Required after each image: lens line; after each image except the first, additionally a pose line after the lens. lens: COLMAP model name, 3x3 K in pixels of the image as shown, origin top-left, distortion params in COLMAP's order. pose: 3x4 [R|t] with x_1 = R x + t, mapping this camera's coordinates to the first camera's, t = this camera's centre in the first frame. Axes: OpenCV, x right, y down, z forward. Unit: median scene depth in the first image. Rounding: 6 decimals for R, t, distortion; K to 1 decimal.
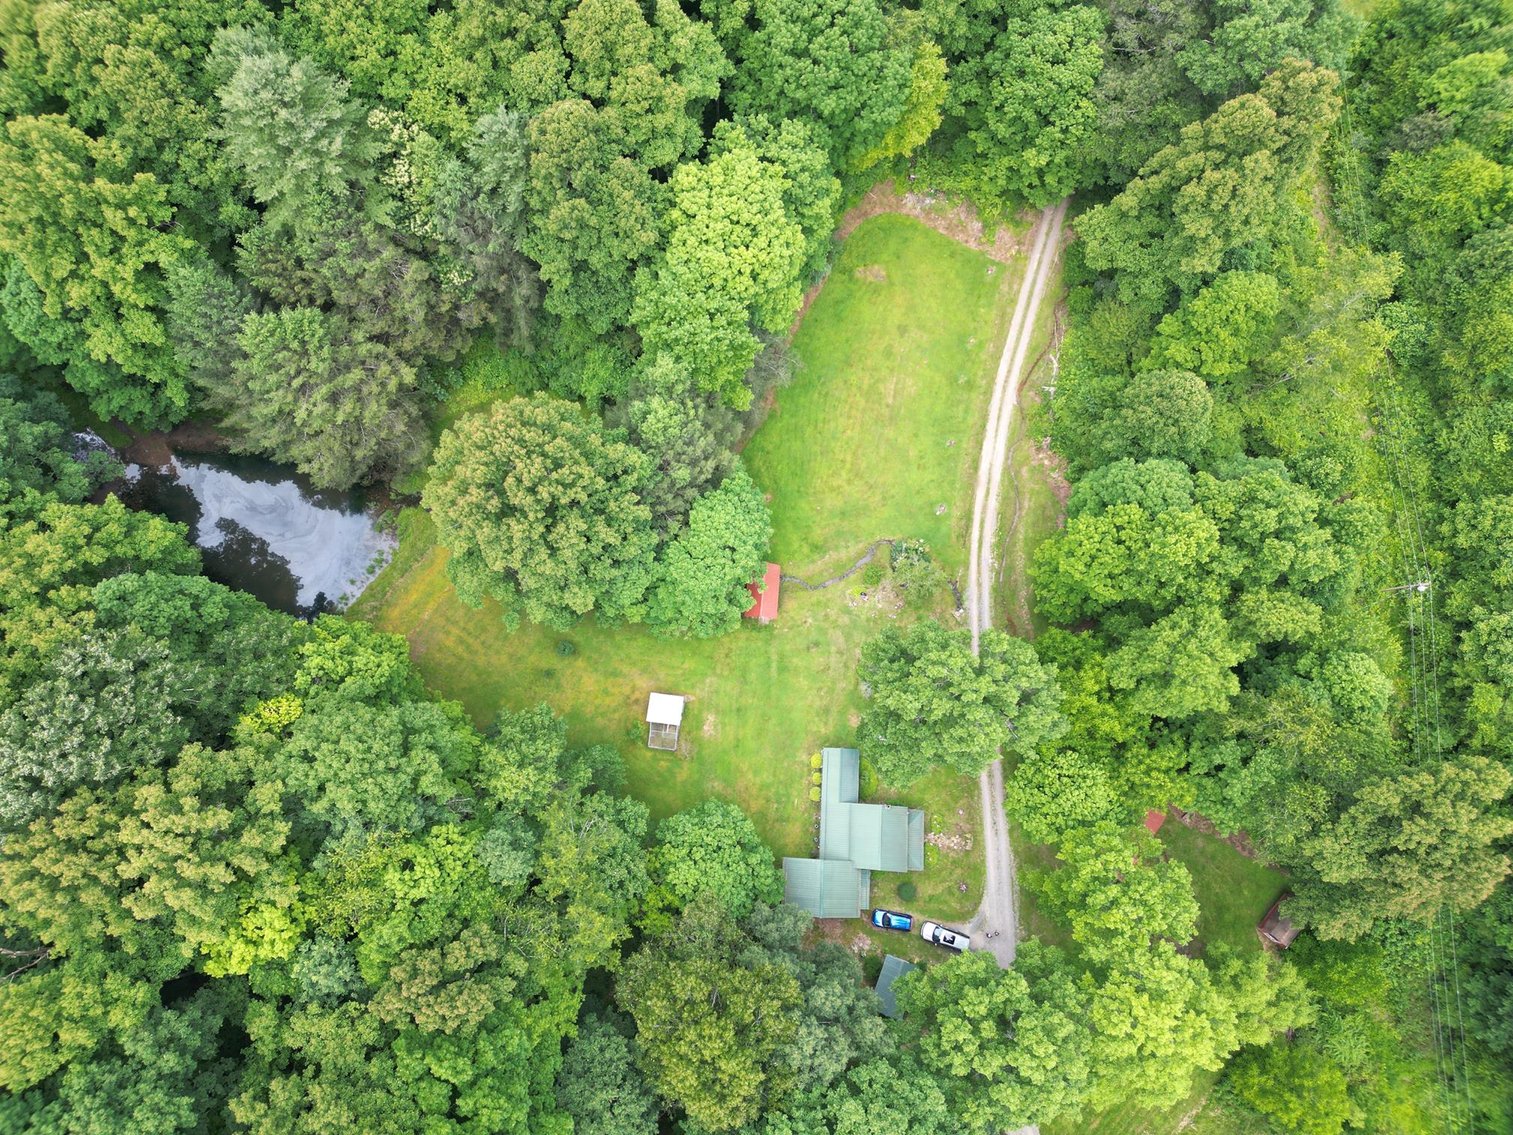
lens RADIAL K [[1056.6, 0, 757.6], [0, 1056.6, 569.5], [0, 0, 1]] dist [0.075133, -0.080388]
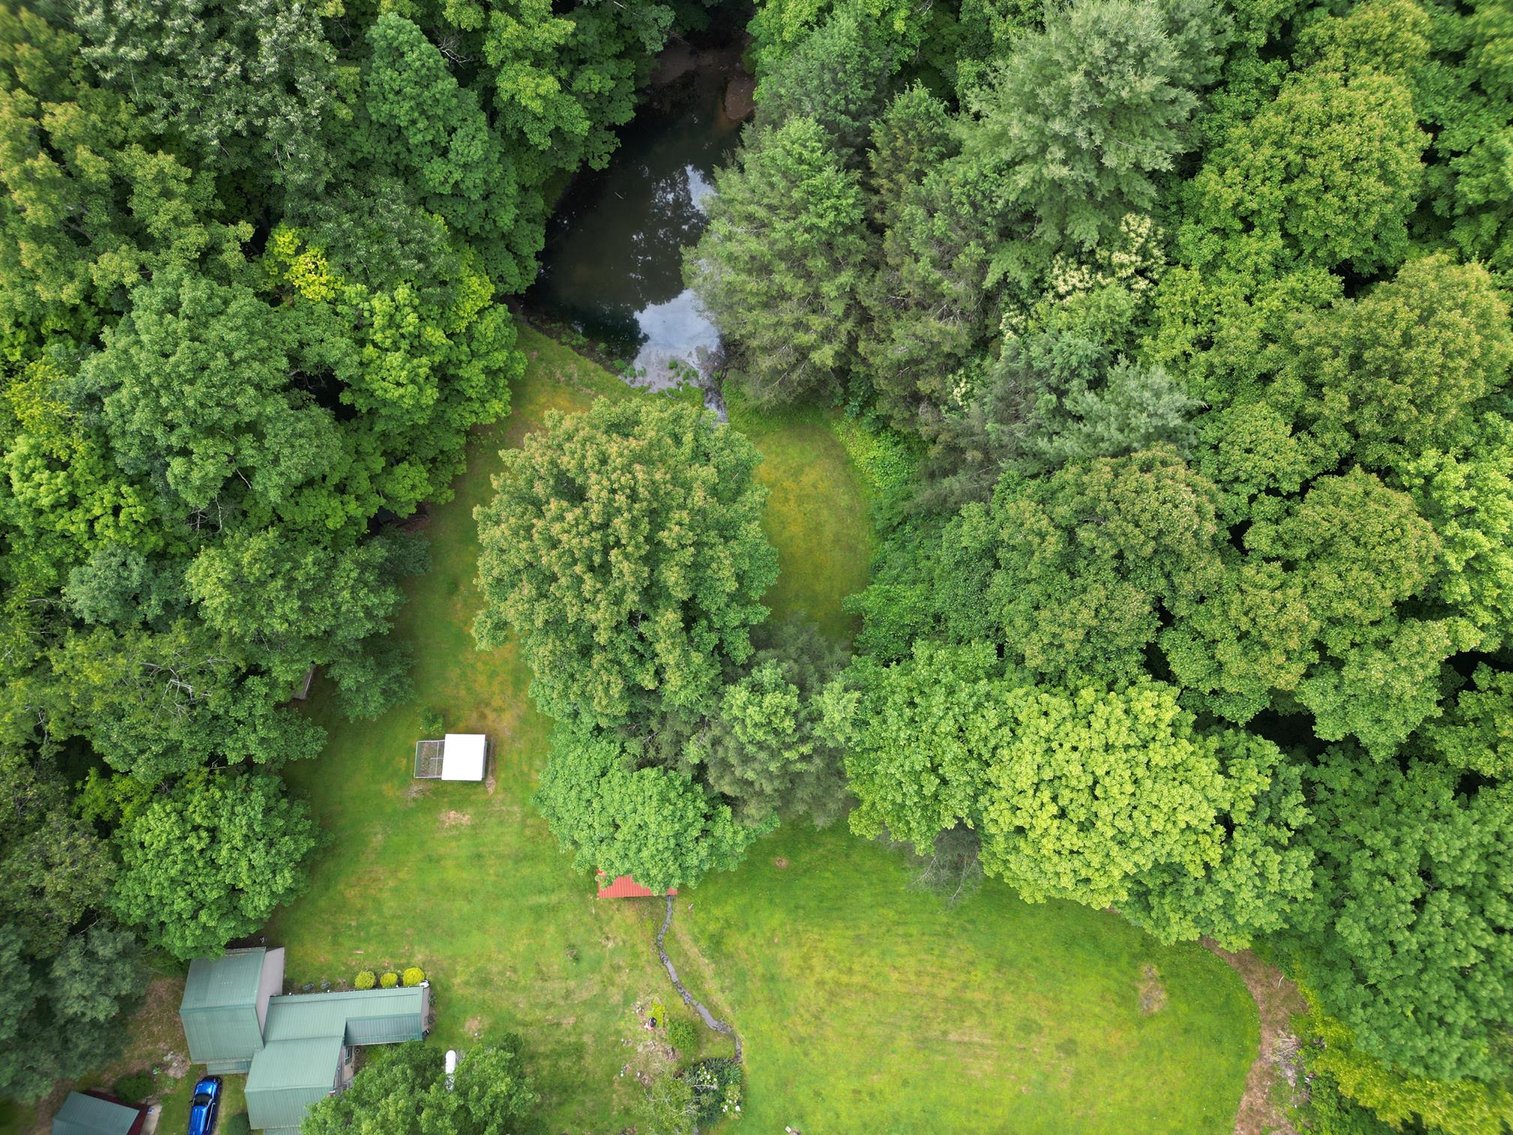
lens RADIAL K [[1062.2, 0, 752.7], [0, 1062.2, 570.5], [0, 0, 1]] dist [0.064813, -0.064732]
pose [[0.110044, 0.968816, -0.222003, -0.031383], [-0.968909, 0.154363, 0.193360, -0.289028], [0.221600, 0.193822, 0.955681, 0.363876]]
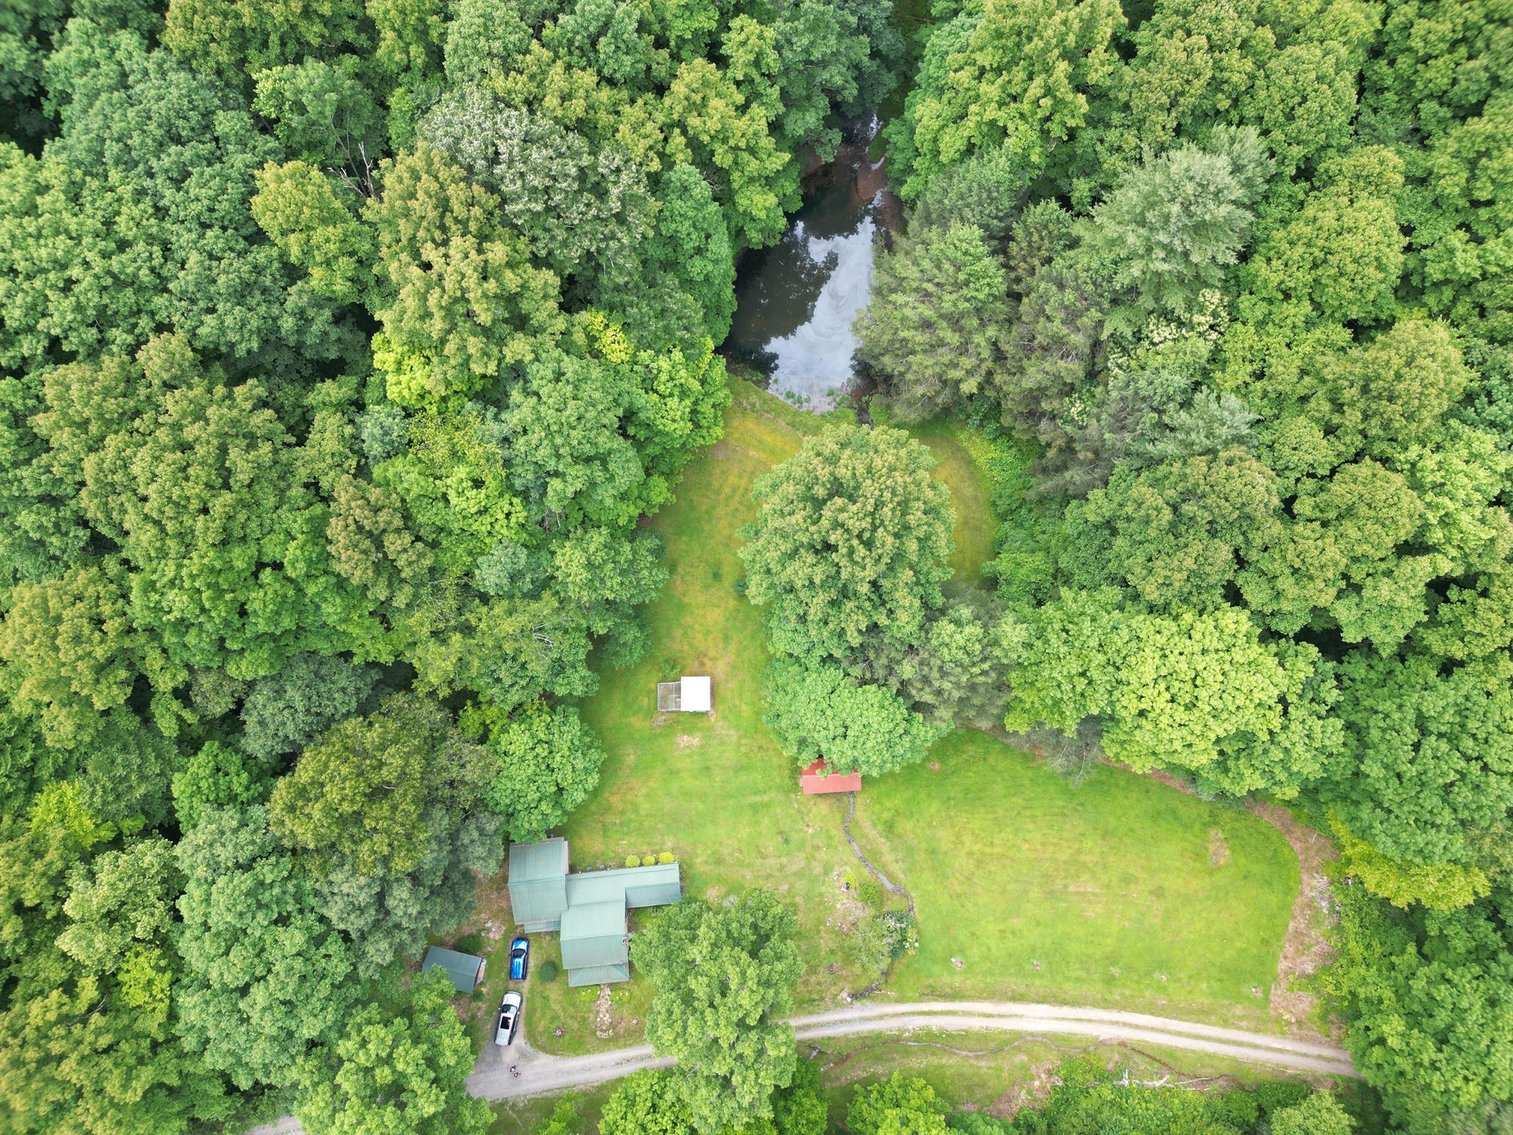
lens RADIAL K [[1056.6, 0, 757.6], [0, 1056.6, 569.5], [0, 0, 1]] dist [0.075133, -0.080388]
pose [[0.146139, 0.965296, -0.216442, 0.028878], [-0.965752, 0.186627, 0.180258, -0.157041], [0.214397, 0.182687, 0.959510, 0.038247]]
